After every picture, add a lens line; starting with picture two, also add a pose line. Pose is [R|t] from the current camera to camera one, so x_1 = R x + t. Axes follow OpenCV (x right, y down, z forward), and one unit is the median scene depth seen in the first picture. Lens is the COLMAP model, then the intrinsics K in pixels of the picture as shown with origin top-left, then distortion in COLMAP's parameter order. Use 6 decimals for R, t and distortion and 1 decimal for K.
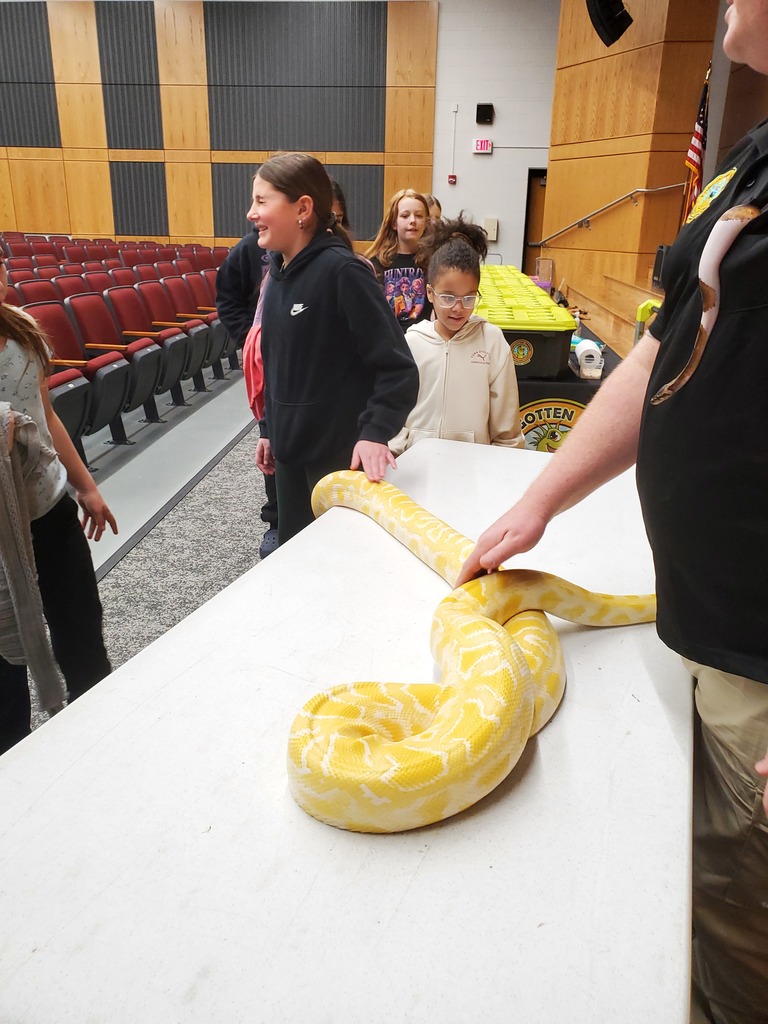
lens RADIAL K [[785.4, 0, 378.6], [0, 785.4, 495.5], [0, 0, 1]] dist [0.001197, 0.008880]
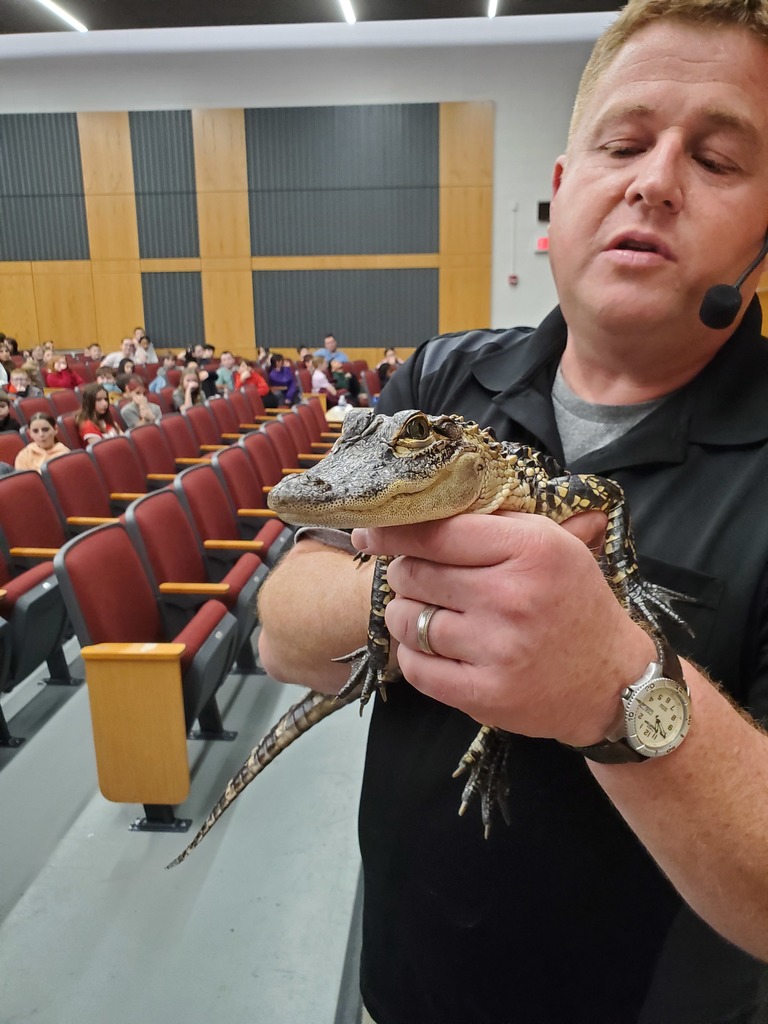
lens RADIAL K [[805.2, 0, 387.8], [0, 805.2, 487.2], [0, 0, 1]] dist [-0.048518, 0.076031]
pose [[0.999339, -0.033594, 0.013905, -0.106468], [0.034995, 0.992477, -0.117326, -0.075156], [-0.009859, 0.117735, 0.992996, 0.129869]]
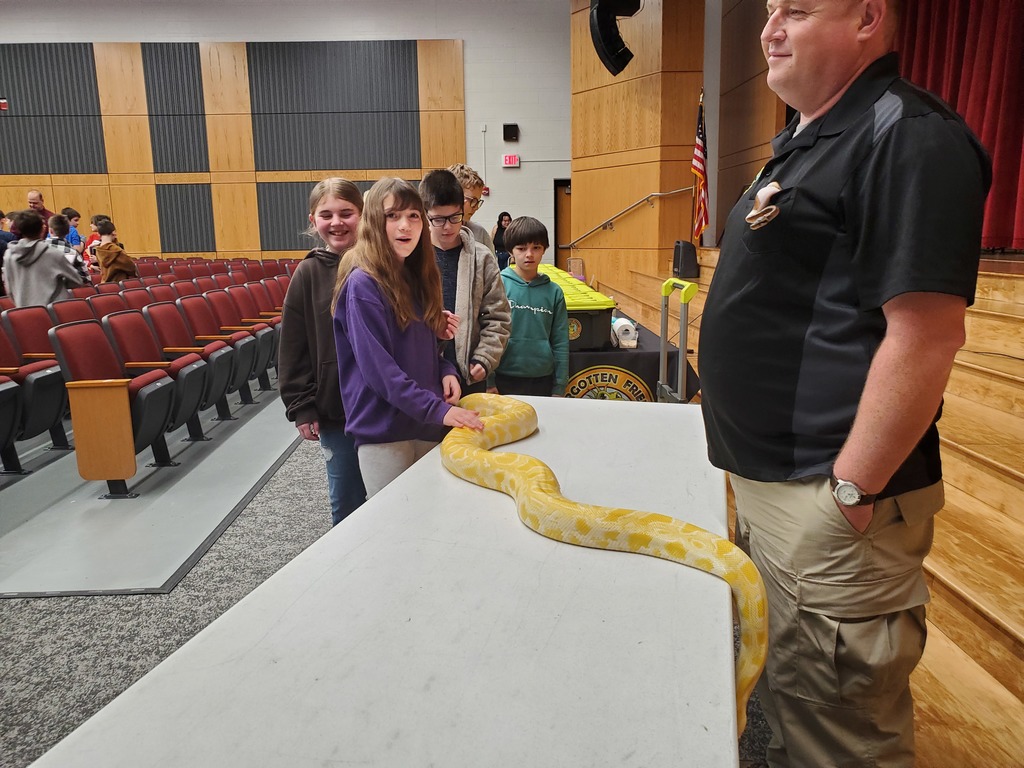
lens RADIAL K [[790.3, 0, 508.3], [0, 790.3, 379.0], [0, 0, 1]] dist [-0.027472, 0.047985]
pose [[0.992205, -0.058206, 0.110184, -0.014120], [0.073827, 0.986896, -0.143478, 0.017909], [-0.100389, 0.150494, 0.983501, -0.045533]]
